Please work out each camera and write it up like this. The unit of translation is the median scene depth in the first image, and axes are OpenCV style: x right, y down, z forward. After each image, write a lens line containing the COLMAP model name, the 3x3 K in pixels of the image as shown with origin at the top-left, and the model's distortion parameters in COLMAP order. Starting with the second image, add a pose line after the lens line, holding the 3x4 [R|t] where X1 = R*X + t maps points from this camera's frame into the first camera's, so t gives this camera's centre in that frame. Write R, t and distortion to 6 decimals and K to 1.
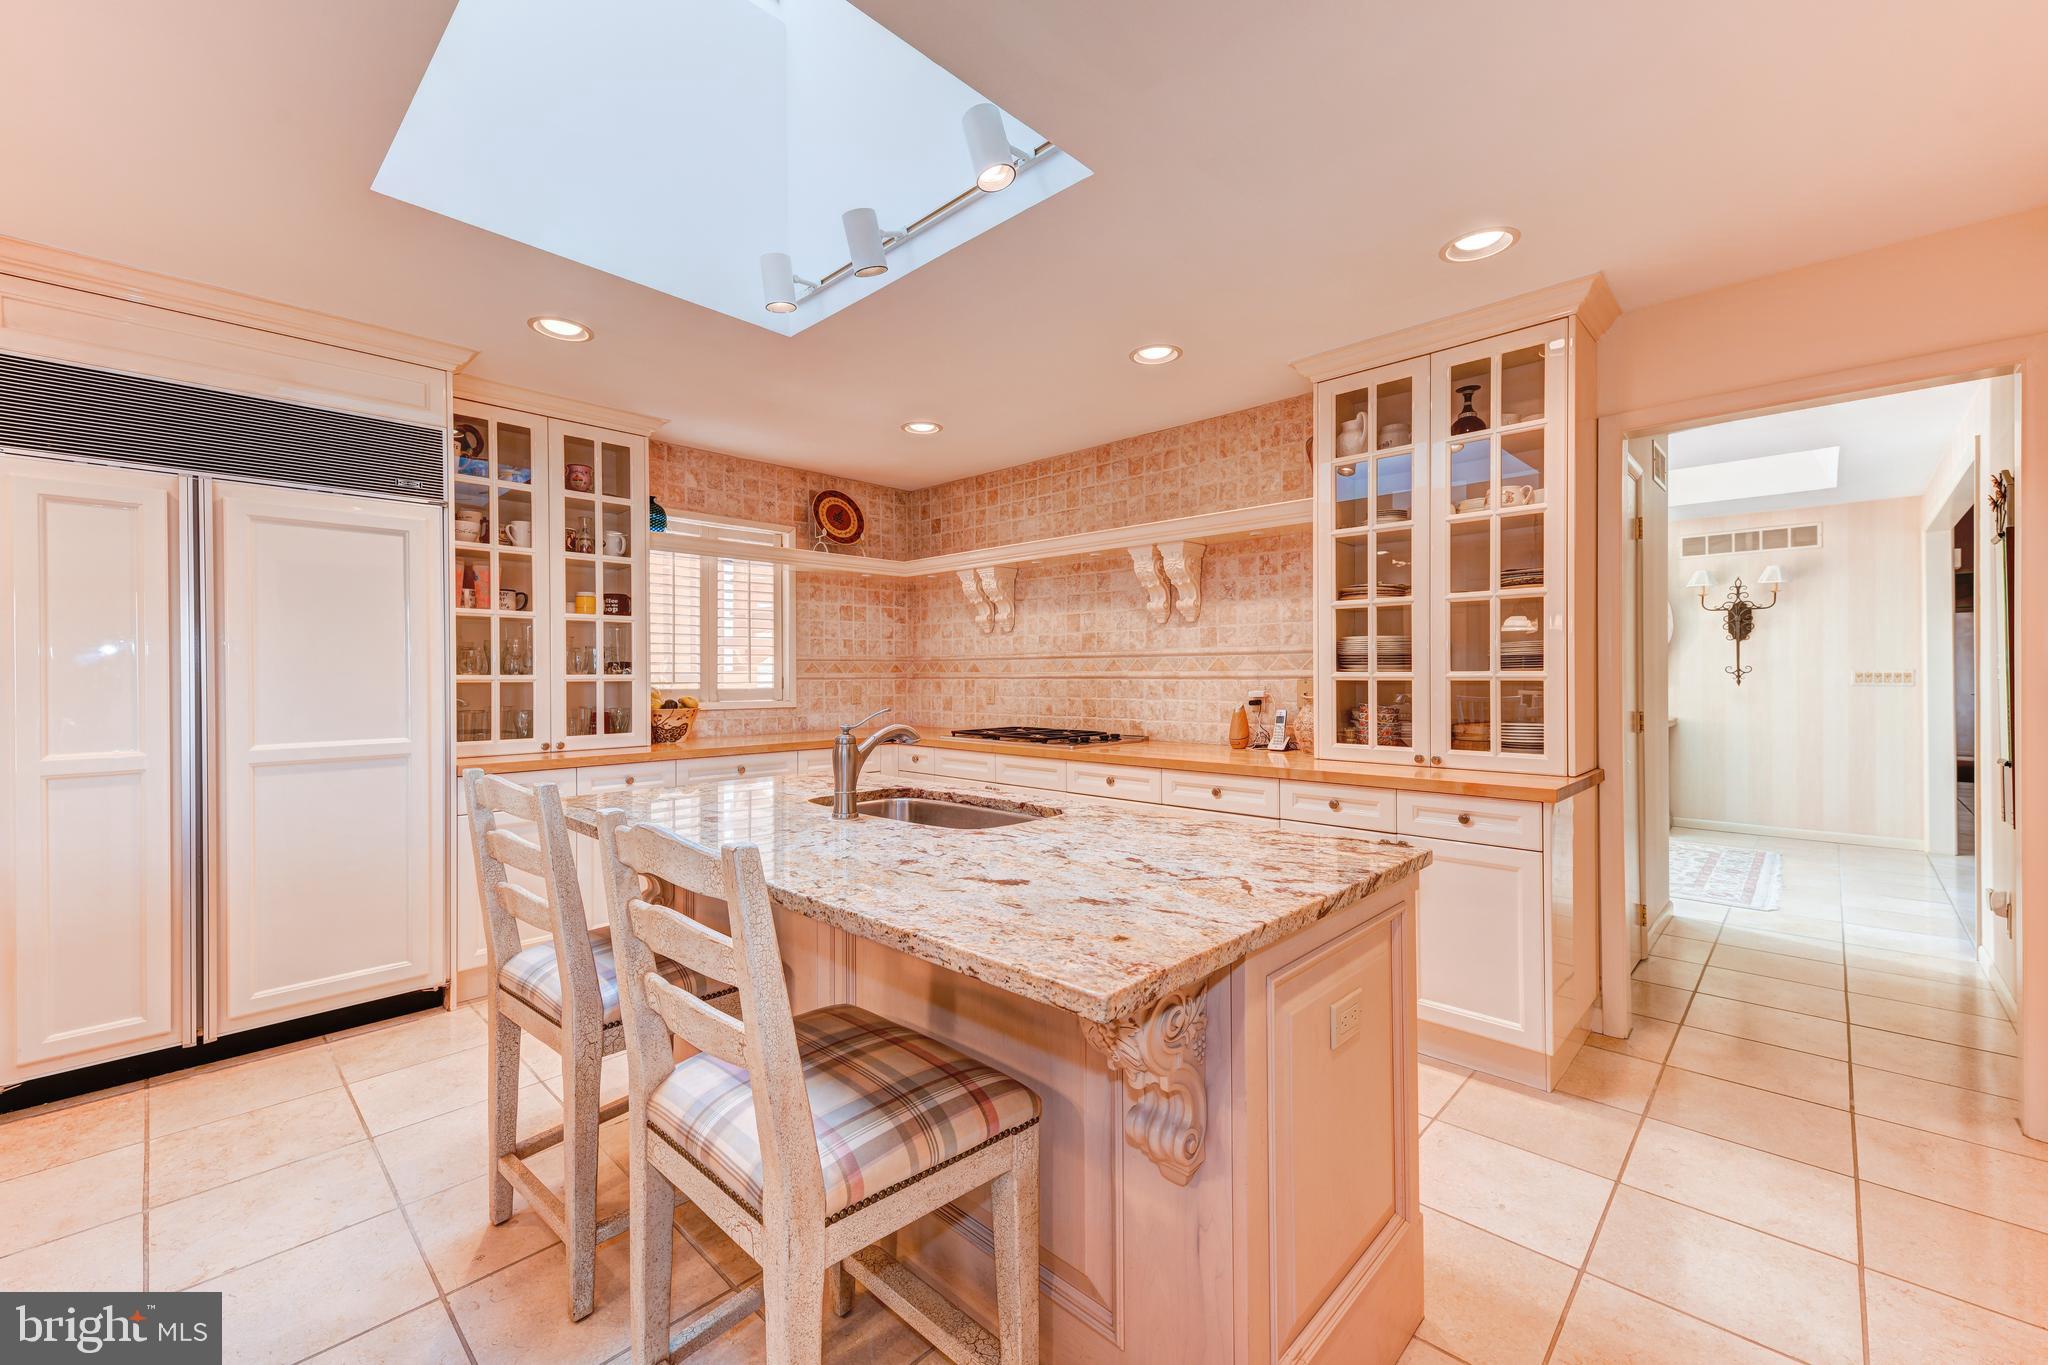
lens RADIAL K [[827.2, 0, 1021.2], [0, 827.2, 672.3], [0, 0, 1]] dist [0.003454, 0.000076]
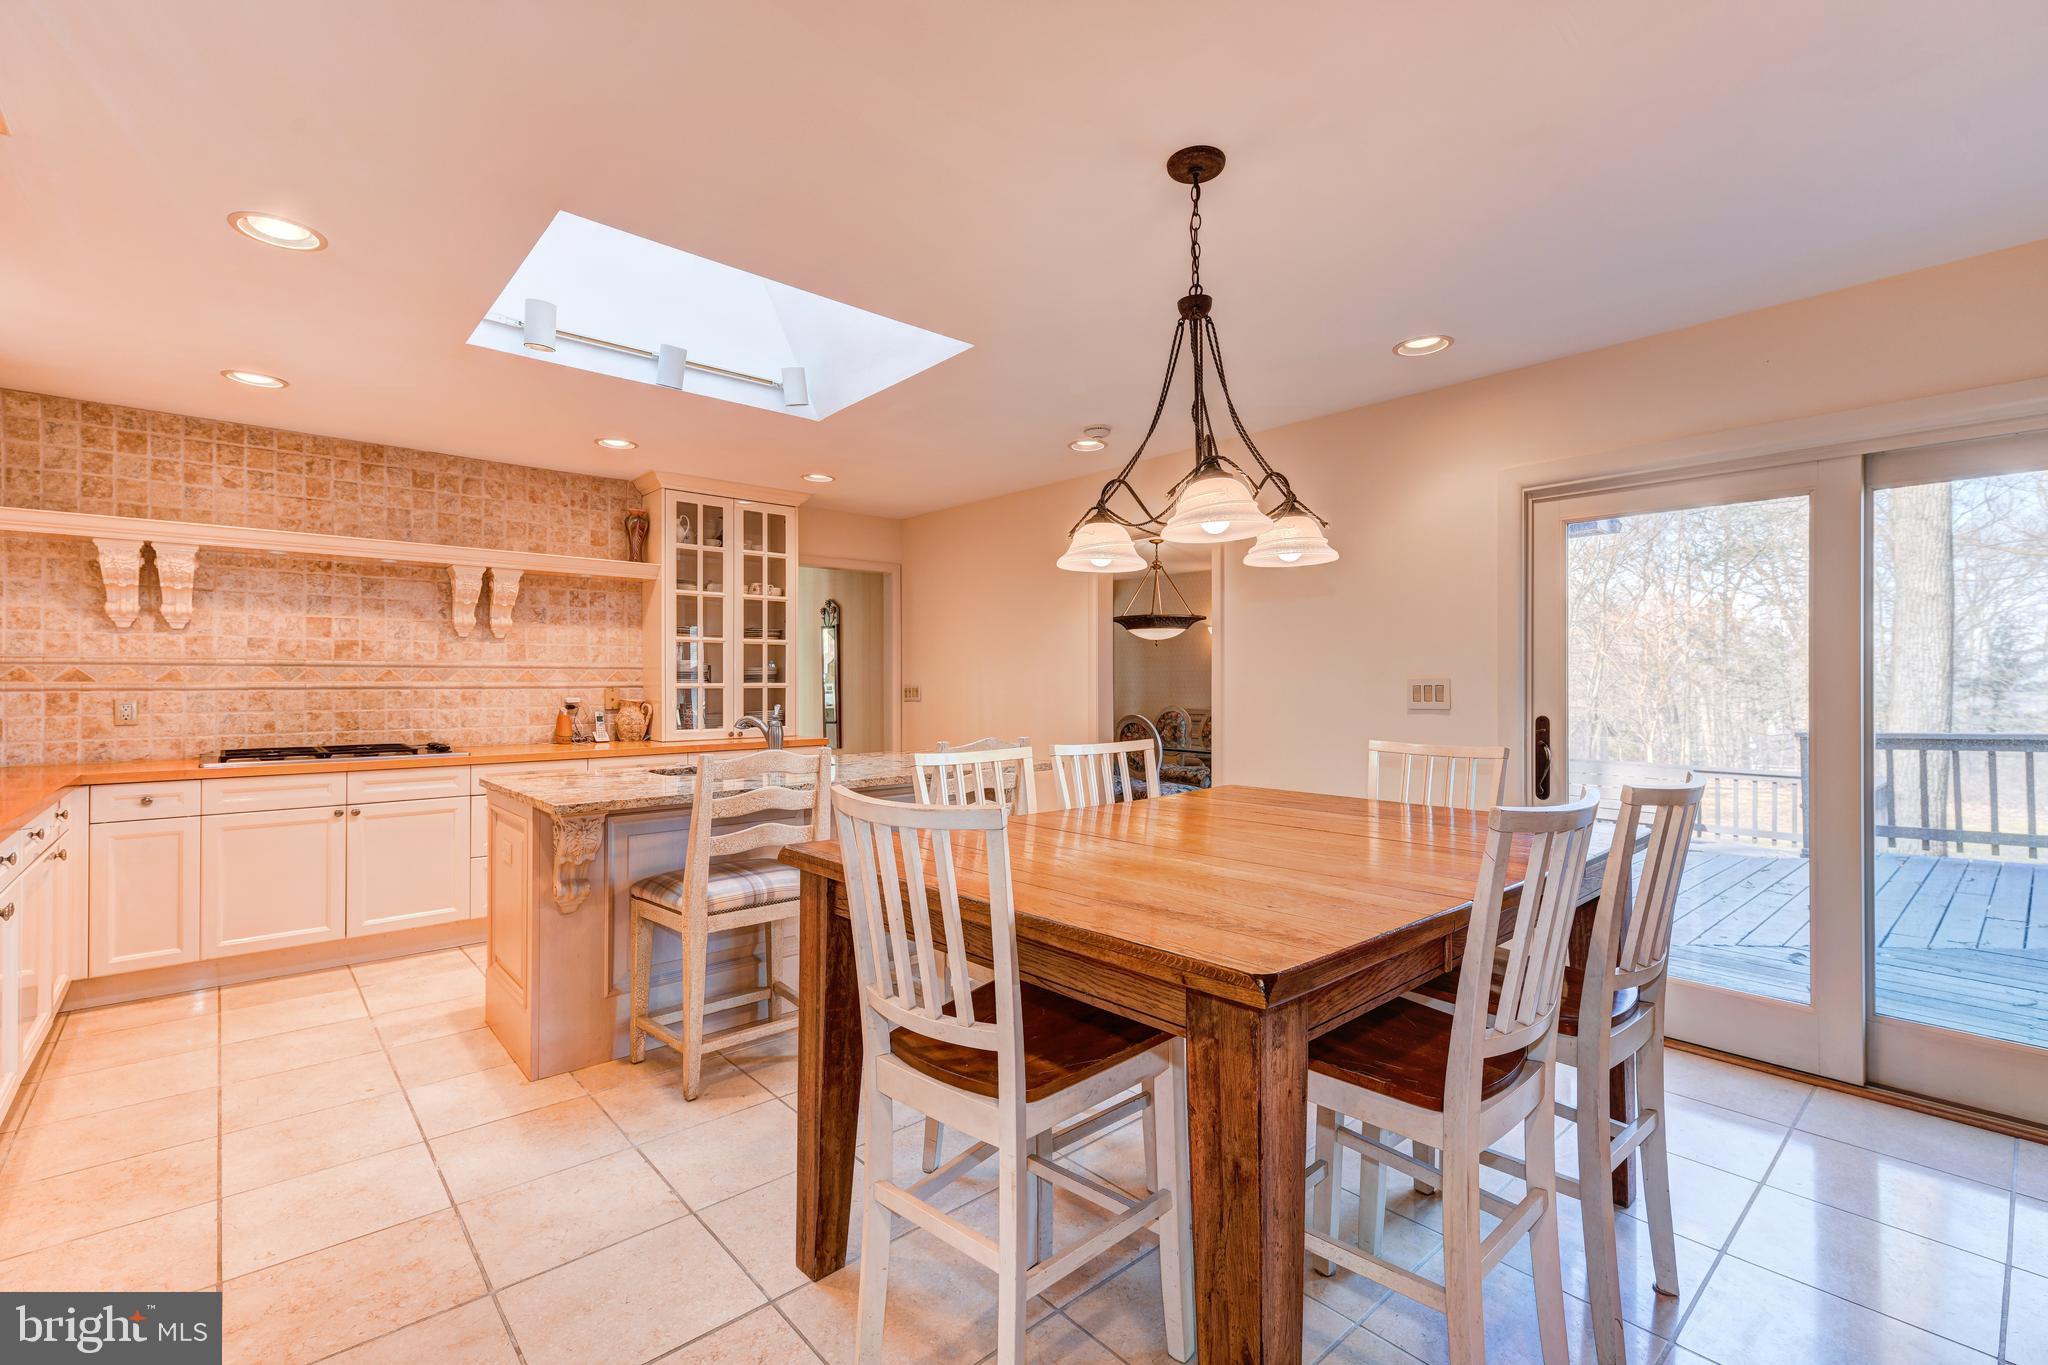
lens RADIAL K [[908.6, 0, 1023.9], [0, 908.6, 683.3], [0, 0, 1]] dist [-0.002438, 0.000599]
pose [[0.071436, 0.003009, 0.997441, -0.996054], [-0.000699, 0.999995, -0.002967, 0.004064], [-0.997445, -0.000485, 0.071438, 0.197617]]
